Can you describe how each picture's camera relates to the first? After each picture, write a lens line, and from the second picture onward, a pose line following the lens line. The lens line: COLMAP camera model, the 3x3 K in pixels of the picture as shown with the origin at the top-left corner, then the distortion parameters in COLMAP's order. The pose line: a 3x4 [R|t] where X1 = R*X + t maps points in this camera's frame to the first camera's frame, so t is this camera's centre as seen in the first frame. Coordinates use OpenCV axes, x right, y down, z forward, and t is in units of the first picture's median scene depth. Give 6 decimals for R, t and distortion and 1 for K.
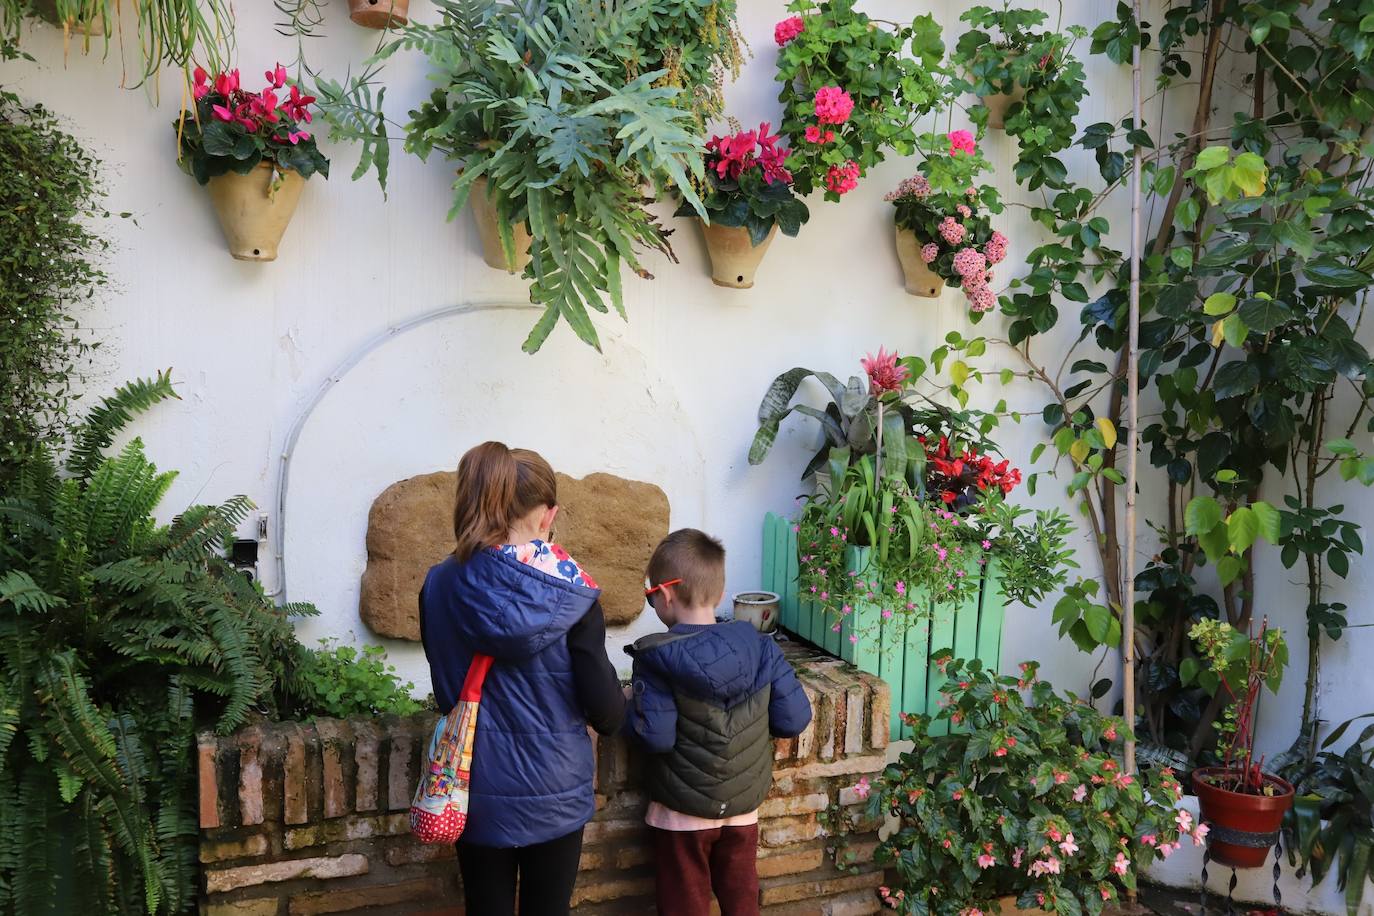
lens RADIAL K [[1298.1, 0, 685.0], [0, 1298.1, 464.5], [0, 0, 1]] dist [0.004728, 0.000000]
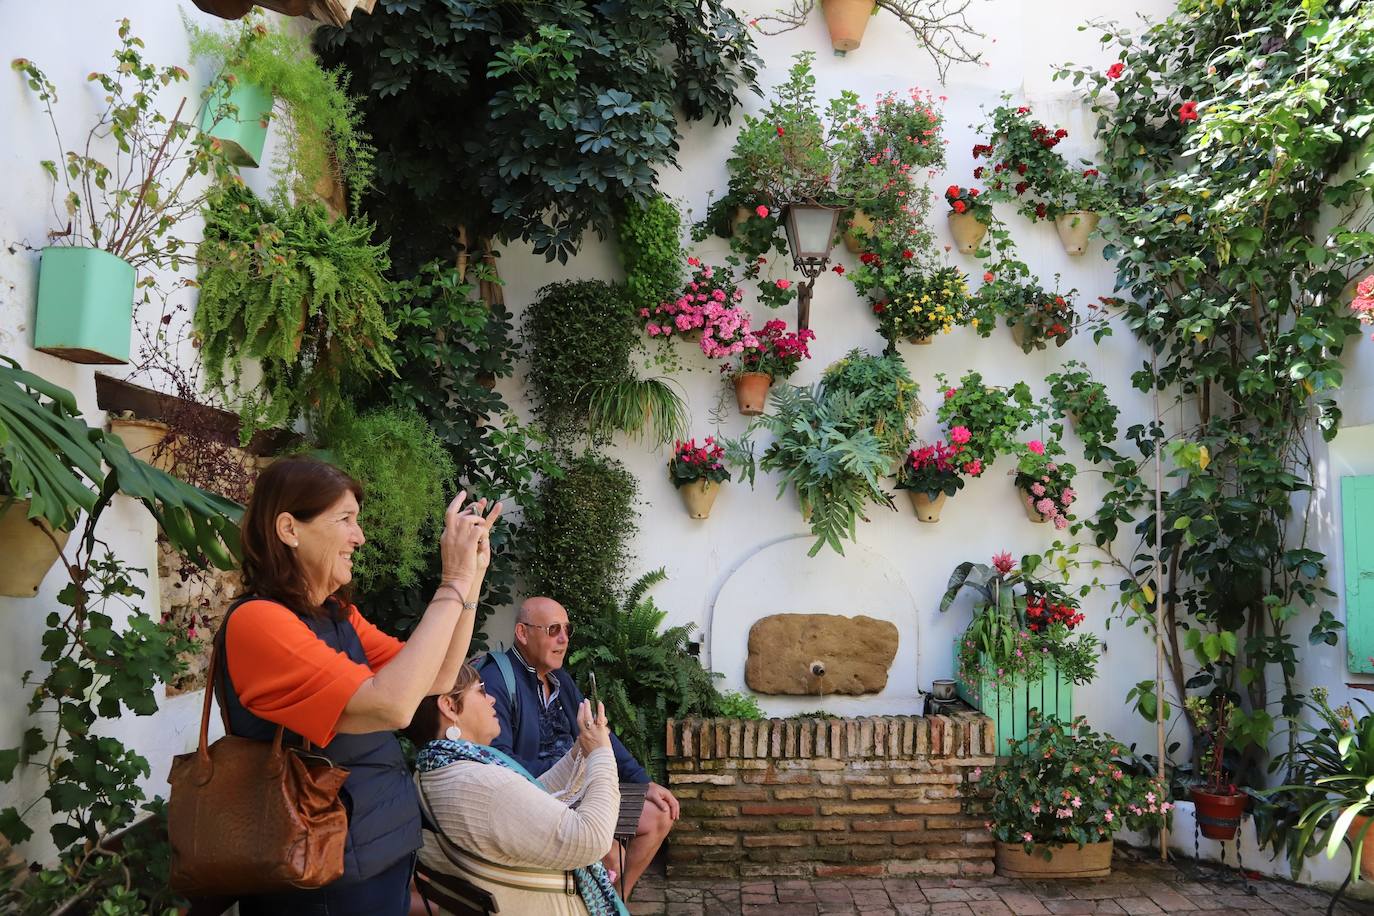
lens RADIAL K [[968.5, 0, 691.1], [0, 968.5, 448.9], [0, 0, 1]] dist [-0.079975, 0.026920]
pose [[0.924117, -0.057760, -0.377720, 0.313057], [-0.016929, 0.981350, -0.191483, 0.050523], [0.381735, 0.183347, 0.905904, -0.588161]]
